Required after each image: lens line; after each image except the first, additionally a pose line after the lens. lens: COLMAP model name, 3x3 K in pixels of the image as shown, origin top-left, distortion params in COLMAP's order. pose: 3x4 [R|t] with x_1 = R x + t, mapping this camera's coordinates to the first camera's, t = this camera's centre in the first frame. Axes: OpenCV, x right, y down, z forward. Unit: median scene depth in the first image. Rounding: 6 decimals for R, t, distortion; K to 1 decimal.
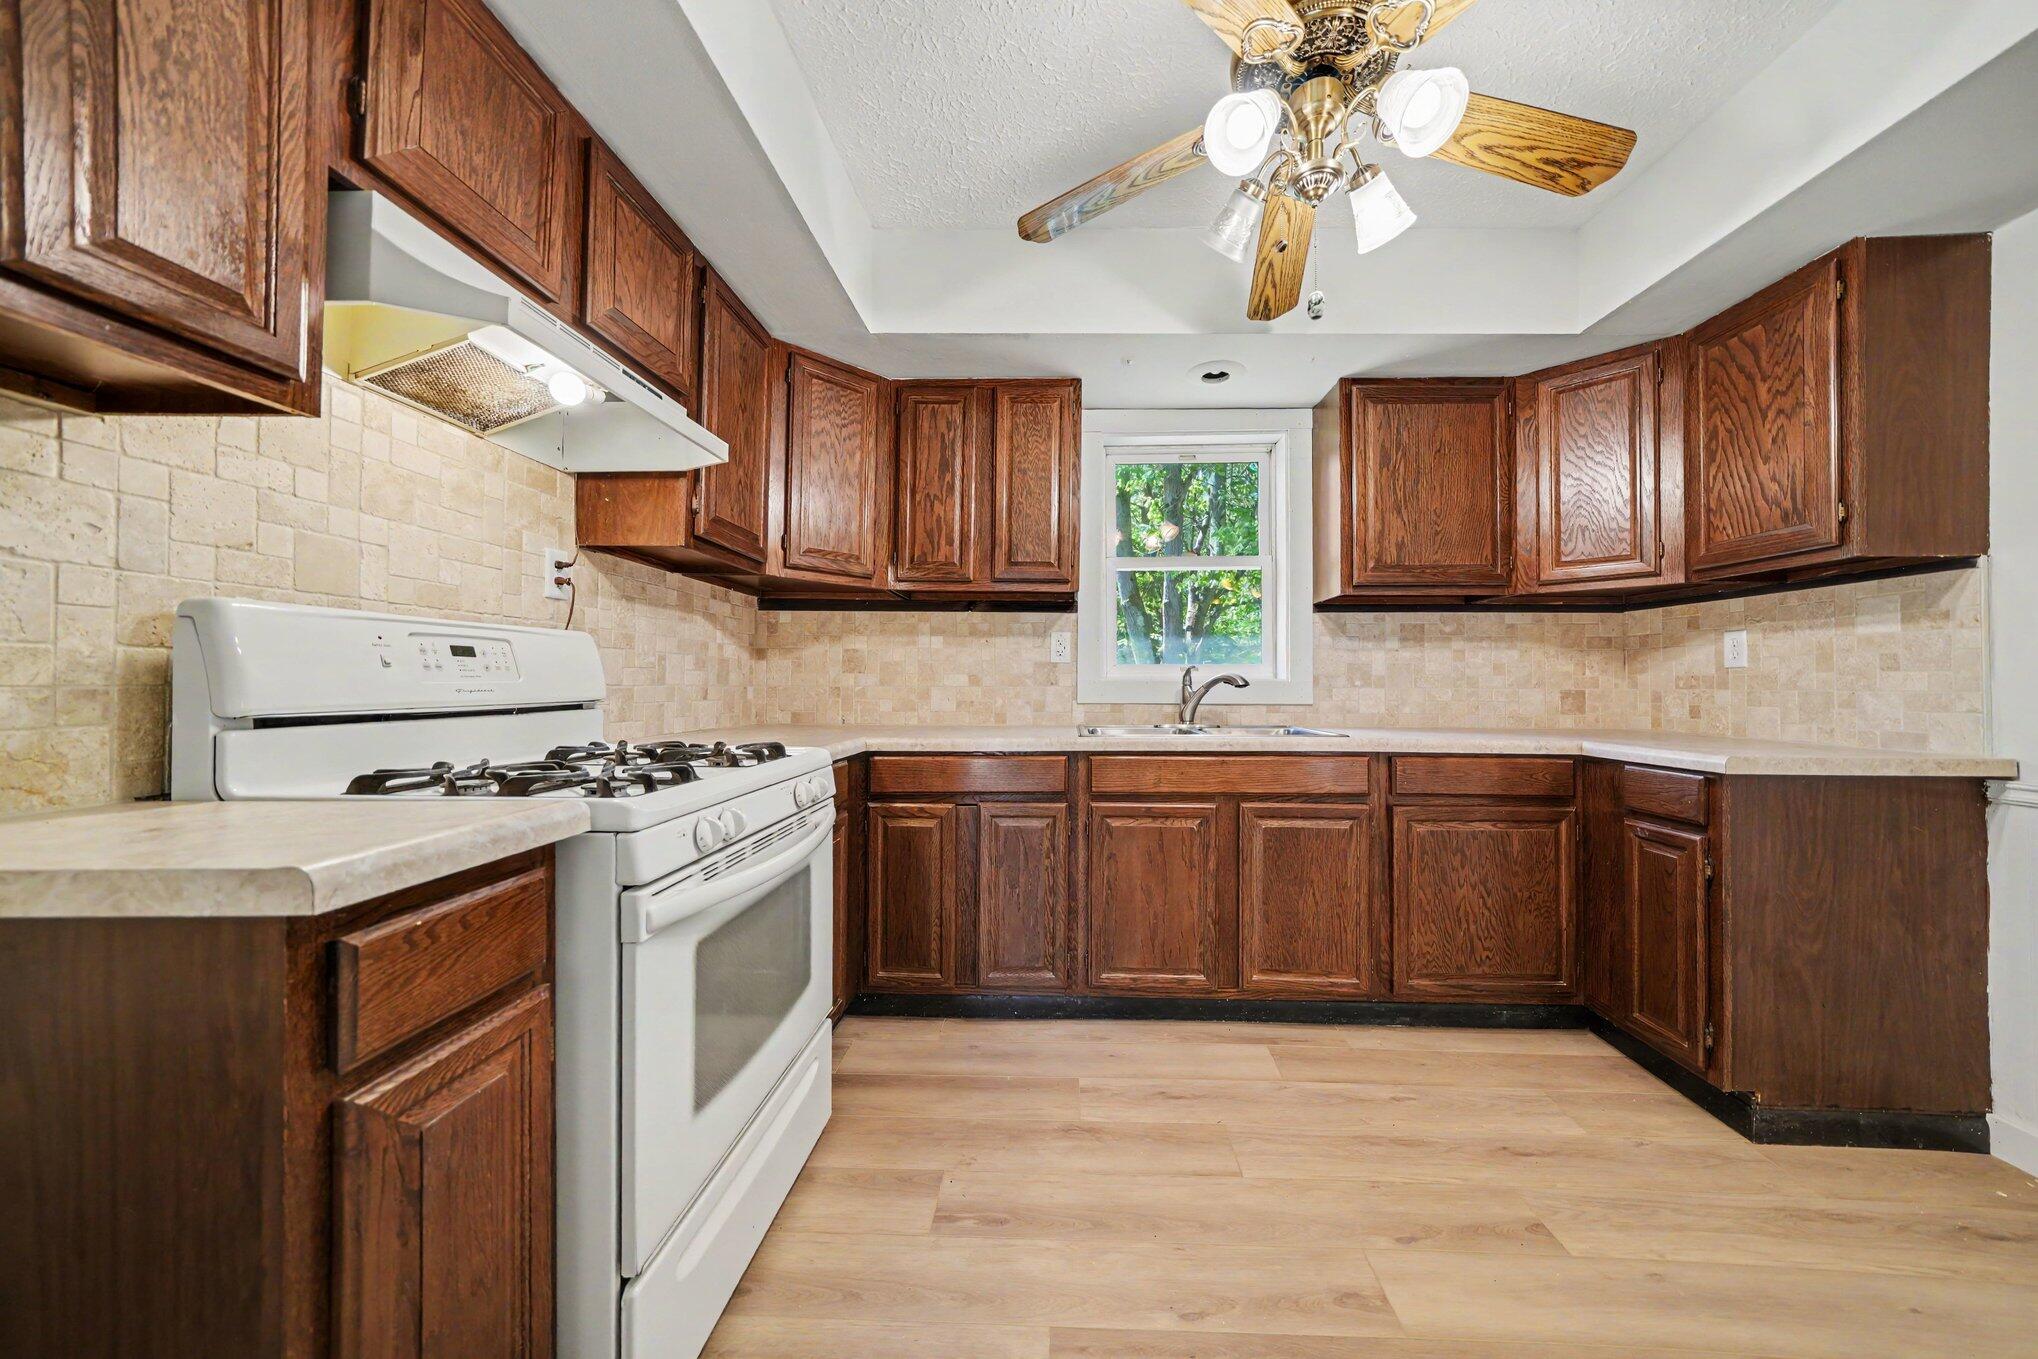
lens RADIAL K [[696.7, 0, 1051.9], [0, 696.7, 679.7], [0, 0, 1]] dist [0.000308, 0.000073]
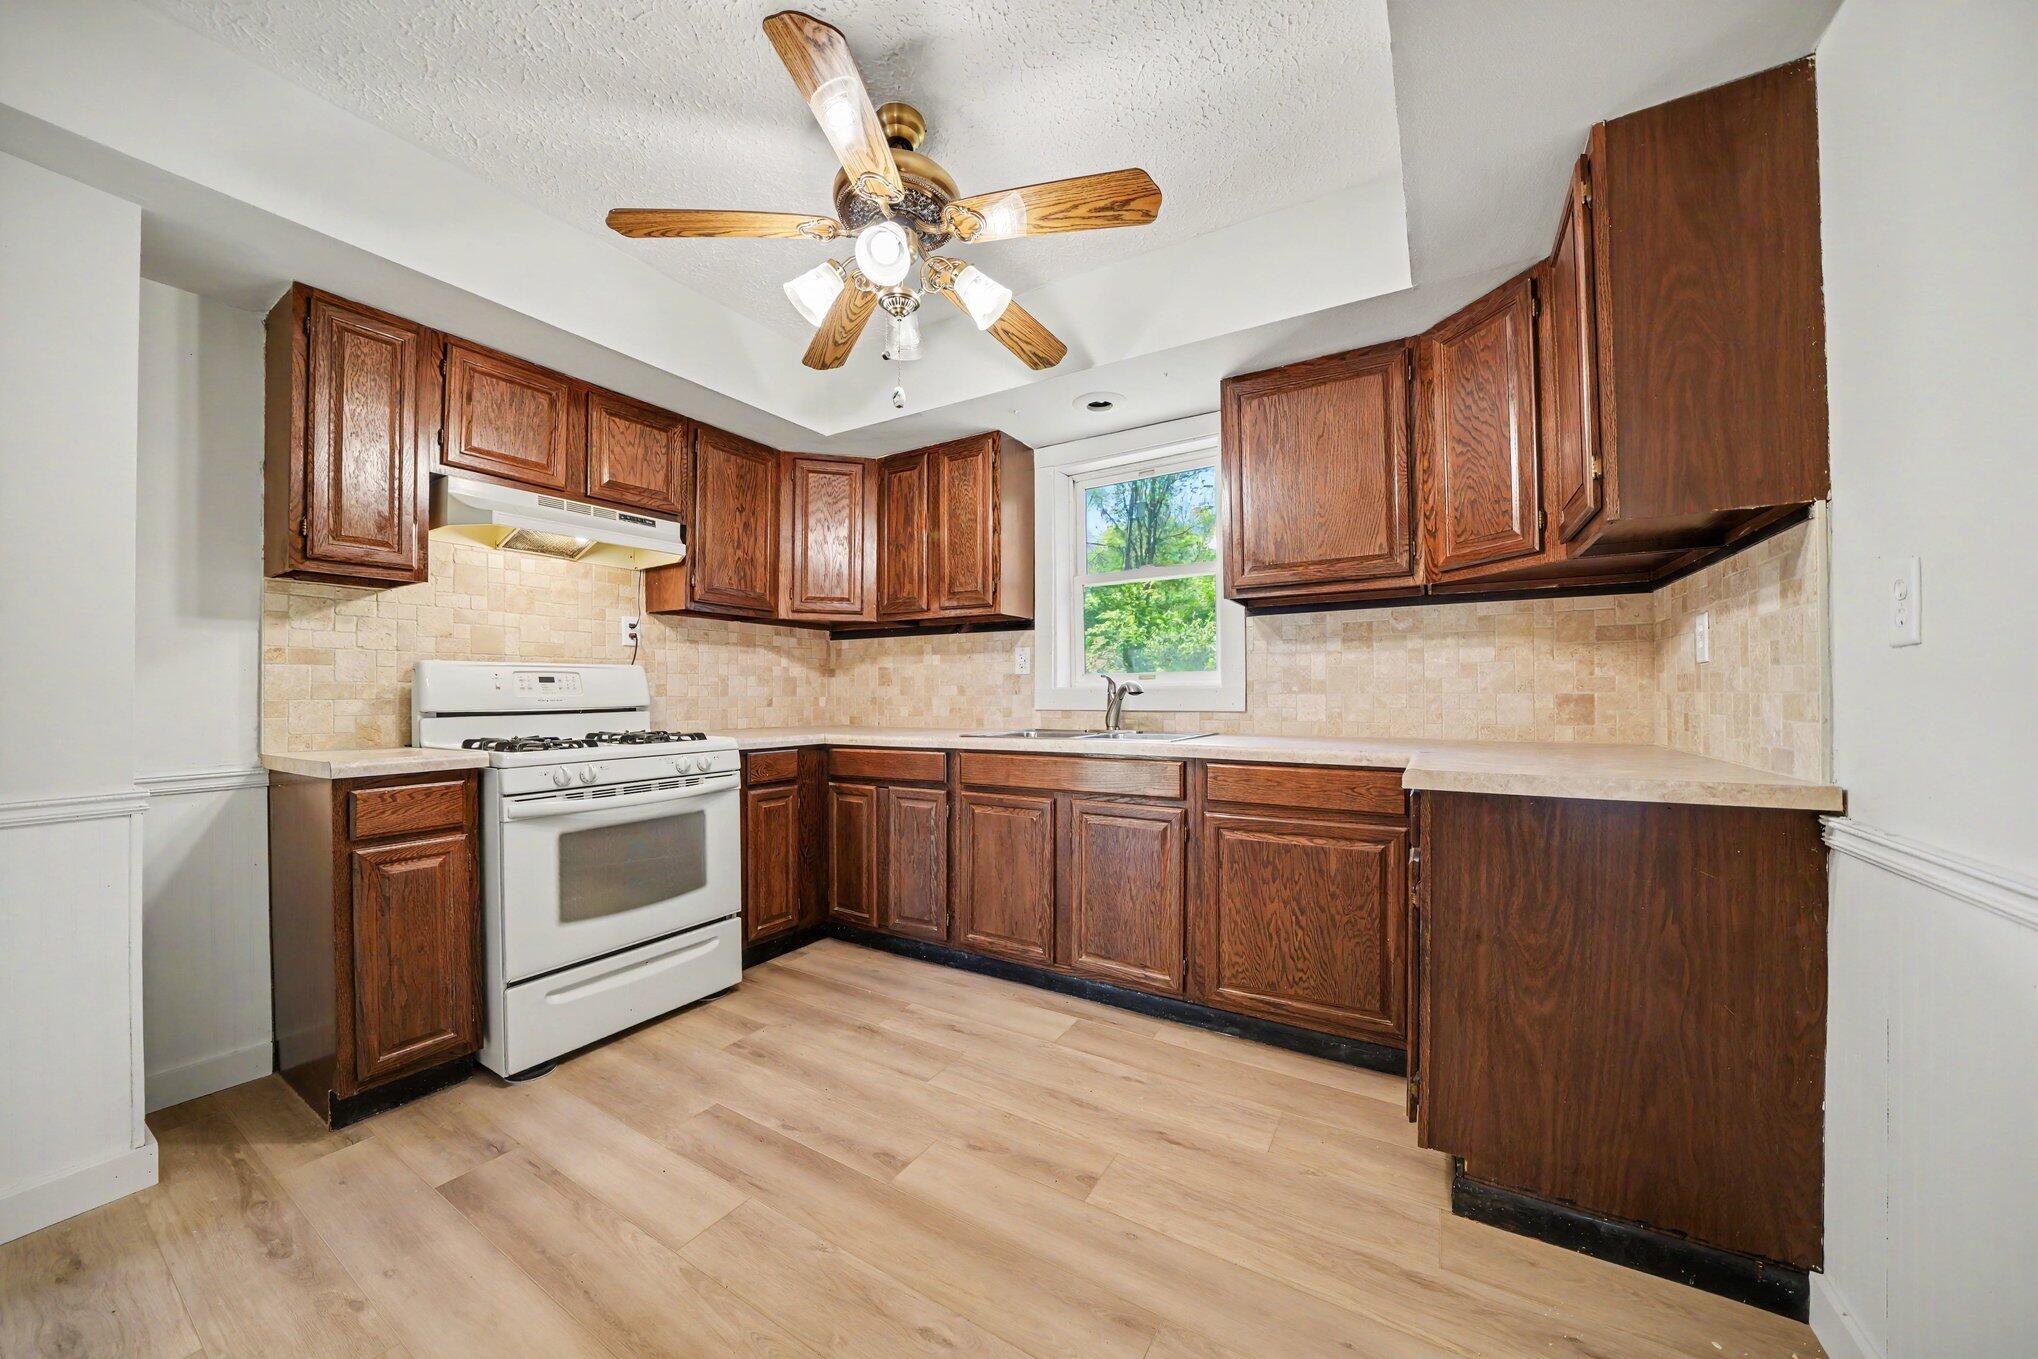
lens RADIAL K [[709.1, 0, 1015.3], [0, 709.1, 694.5], [0, 0, 1]] dist [-0.022497, 0.000001]
pose [[0.866863, -0.008934, -0.498466, 0.763314], [0.012675, 0.999911, 0.004120, 0.004961], [0.498385, -0.009890, 0.866899, -0.014260]]
